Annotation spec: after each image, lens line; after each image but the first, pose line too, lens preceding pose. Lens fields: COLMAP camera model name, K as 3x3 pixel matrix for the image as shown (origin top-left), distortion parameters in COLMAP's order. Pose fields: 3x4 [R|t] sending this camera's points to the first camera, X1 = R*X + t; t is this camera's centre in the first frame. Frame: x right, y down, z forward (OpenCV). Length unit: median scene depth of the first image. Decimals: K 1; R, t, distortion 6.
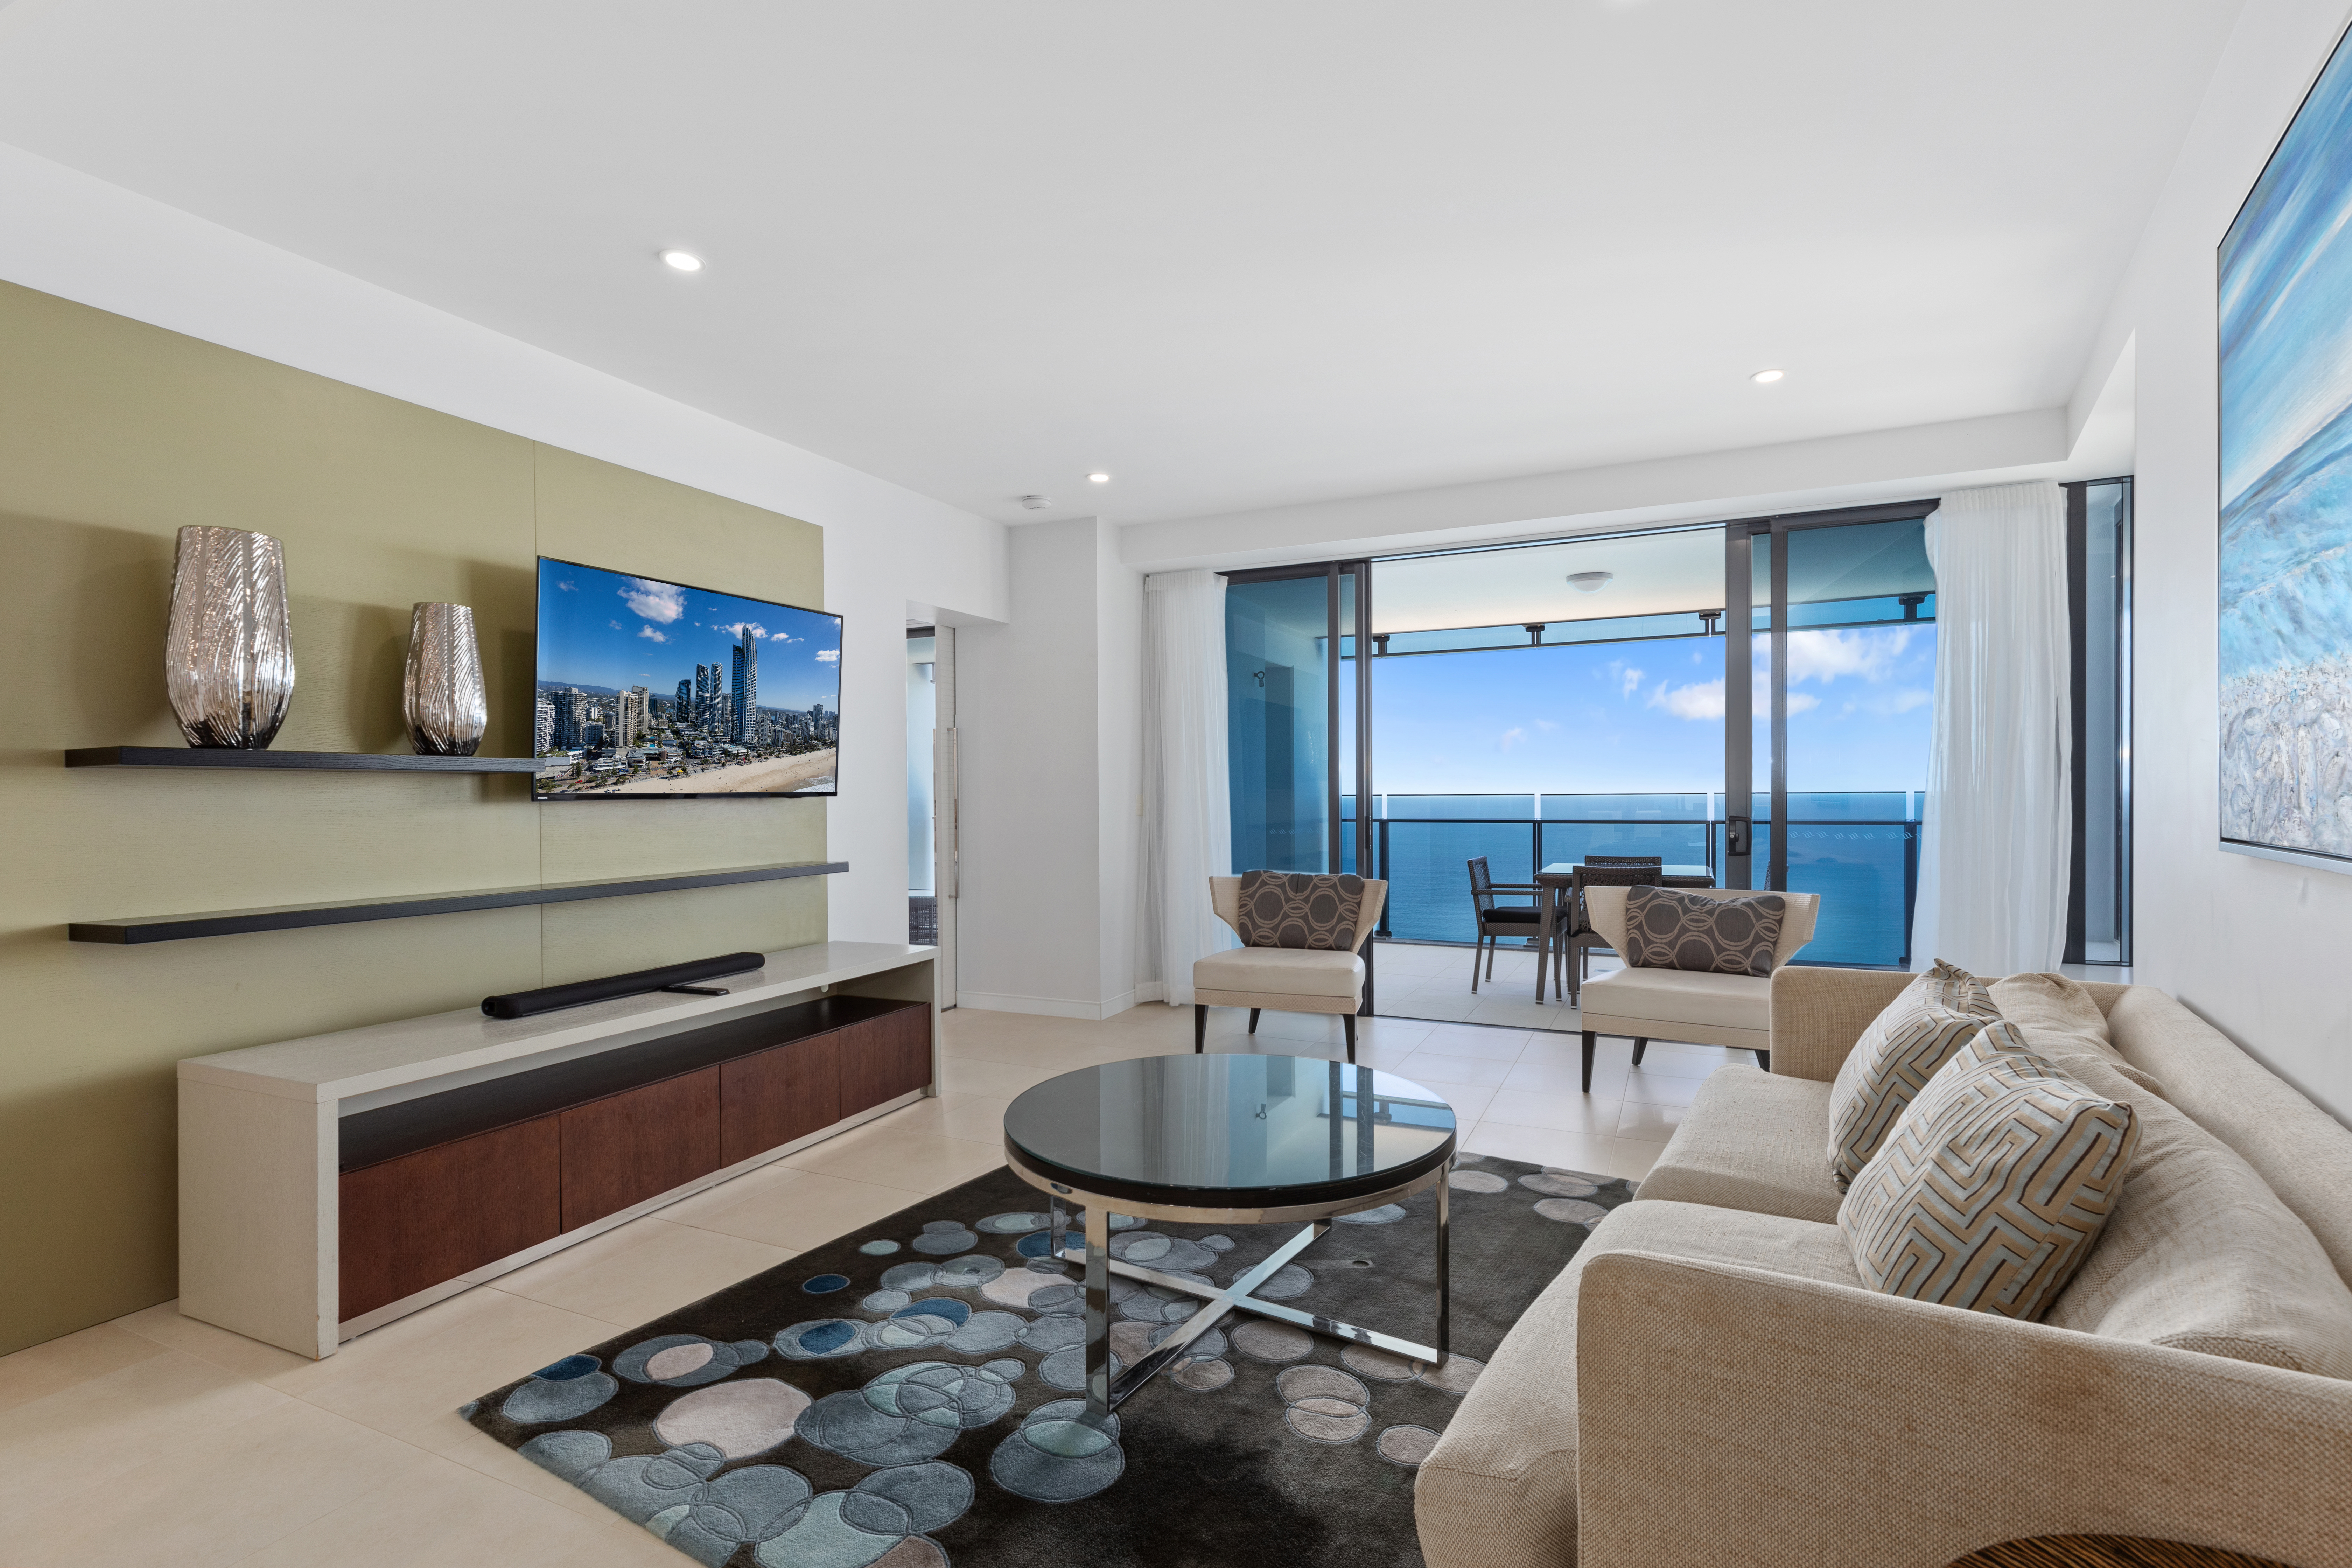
lens RADIAL K [[1121.8, 0, 1197.9], [0, 1121.8, 796.9], [0, 0, 1]] dist [-0.000010, -0.000132]
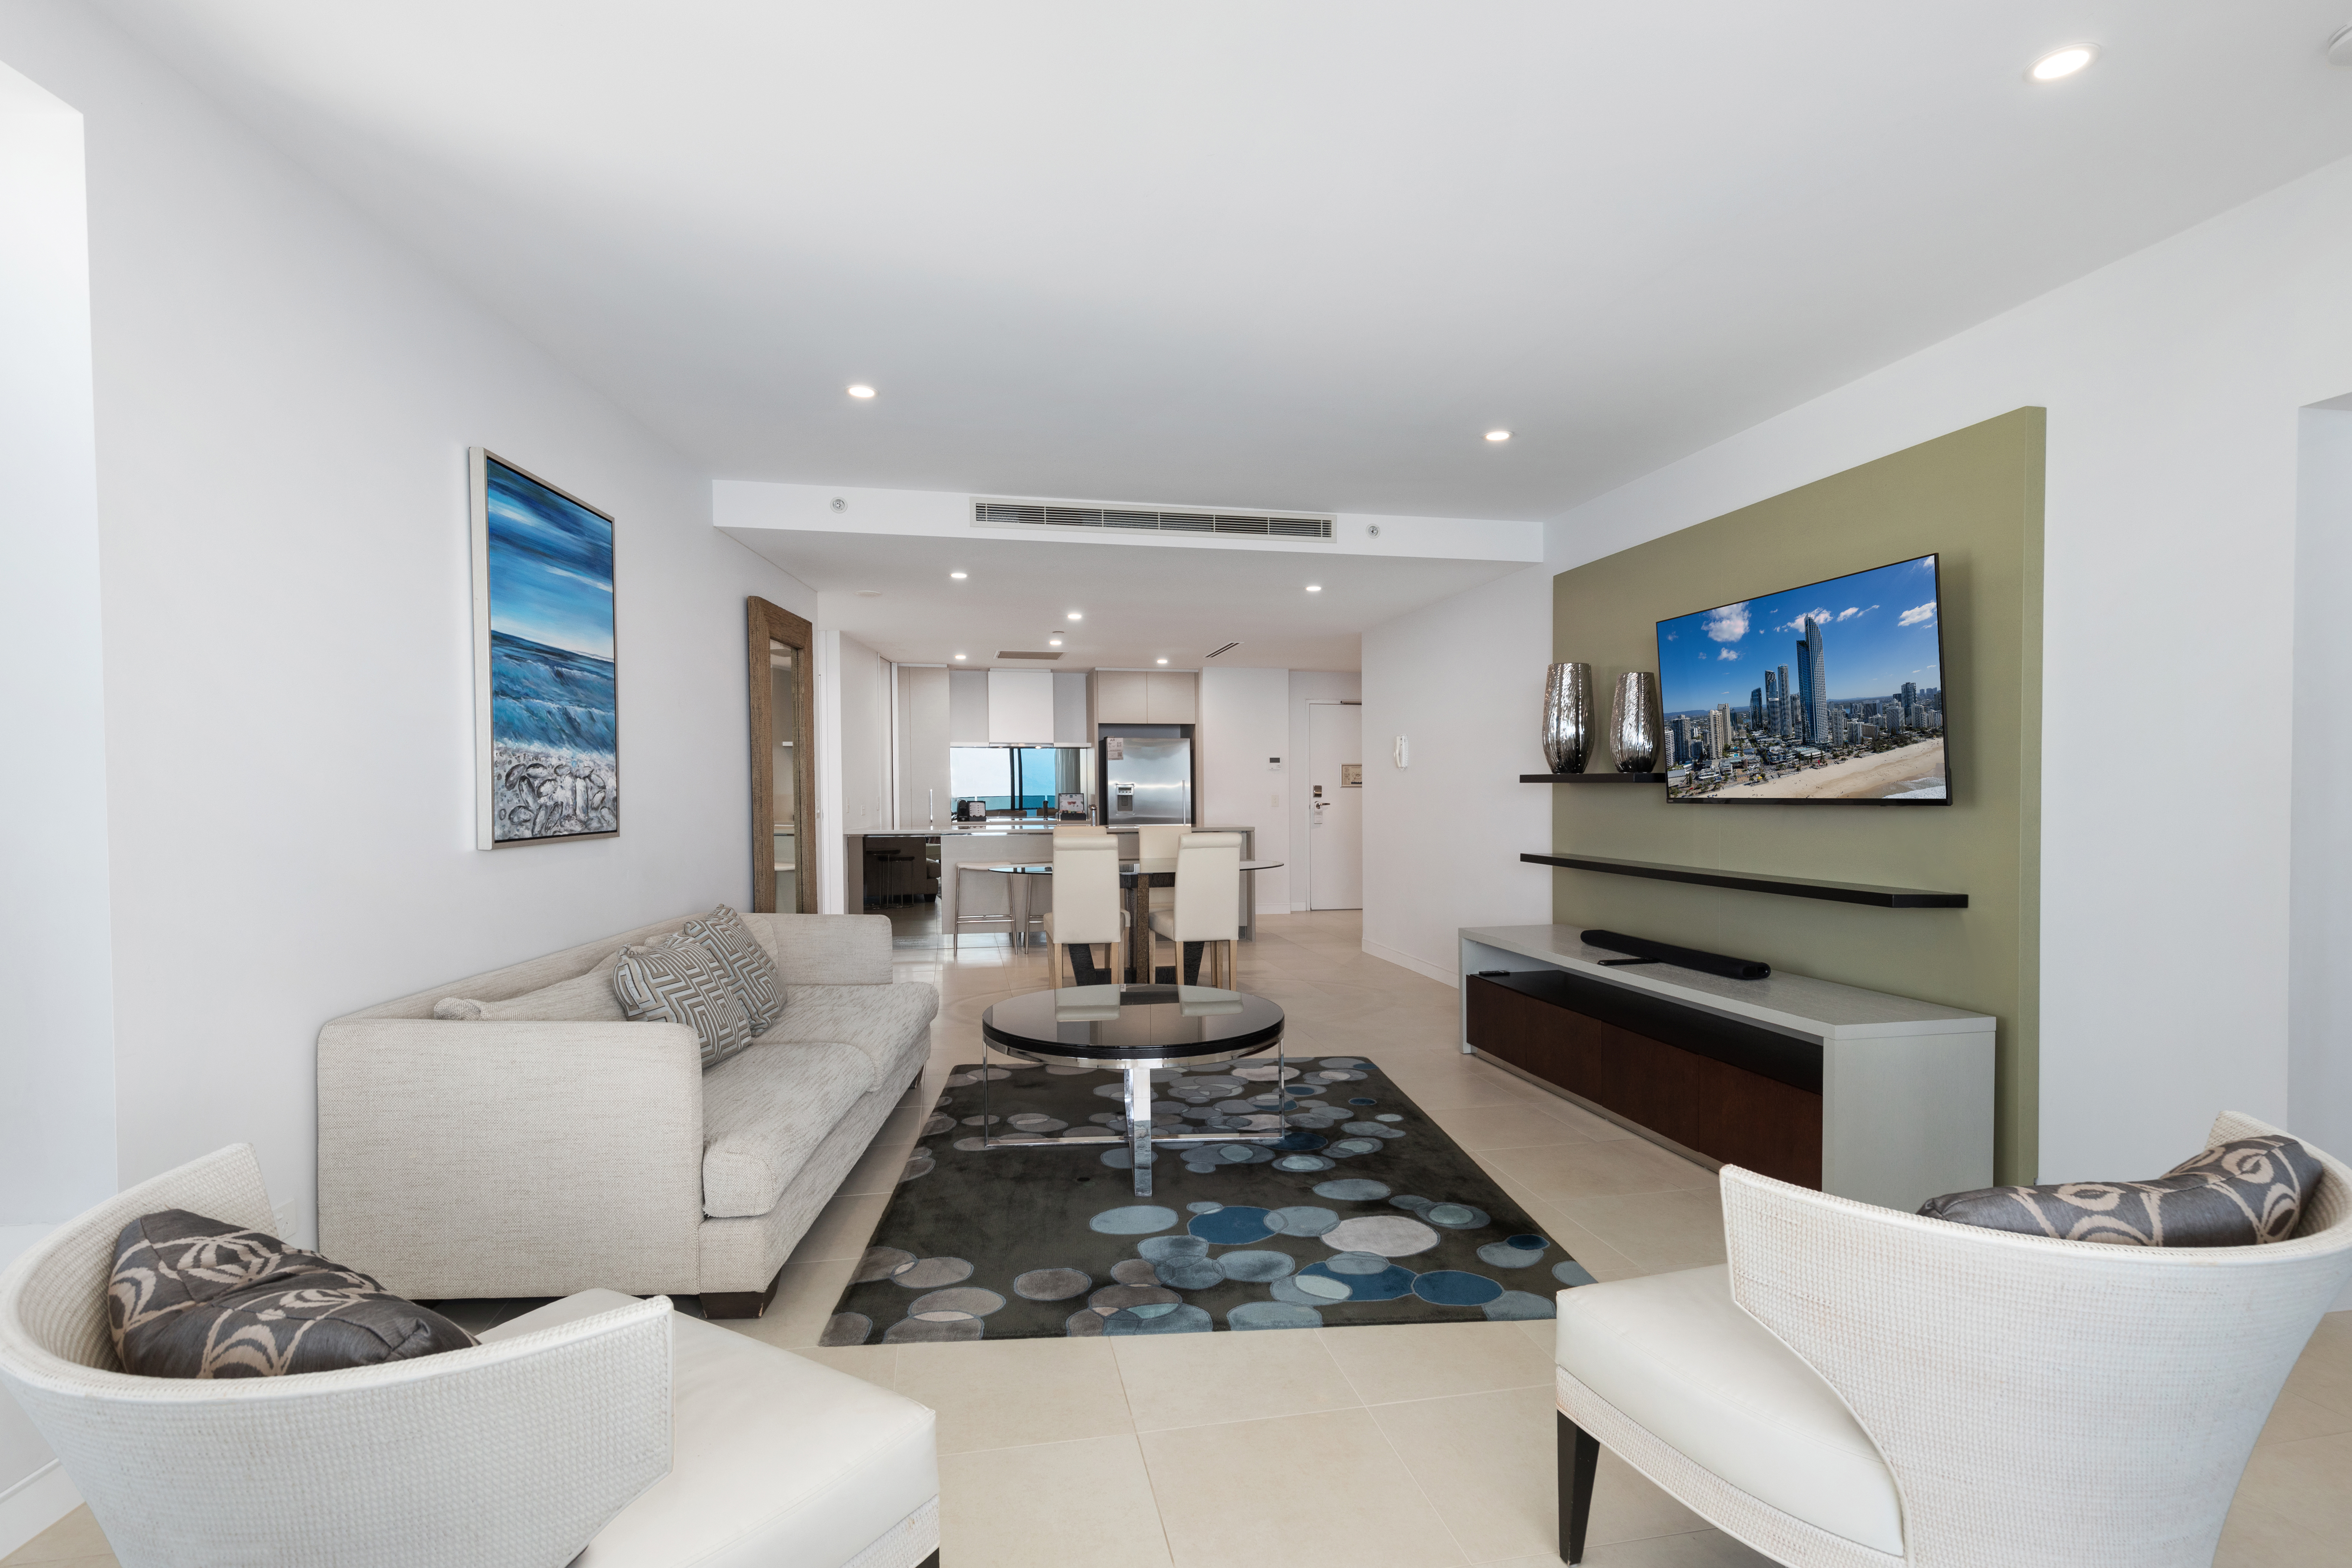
lens RADIAL K [[1121.8, 0, 1197.9], [0, 1121.8, 796.9], [0, 0, 1]] dist [-0.000010, -0.000132]
pose [[-0.807120, 0.011513, -0.590275, 0.563377], [0.005951, 0.999918, 0.011366, -0.019801], [0.590357, 0.005661, -0.807122, 1.519213]]
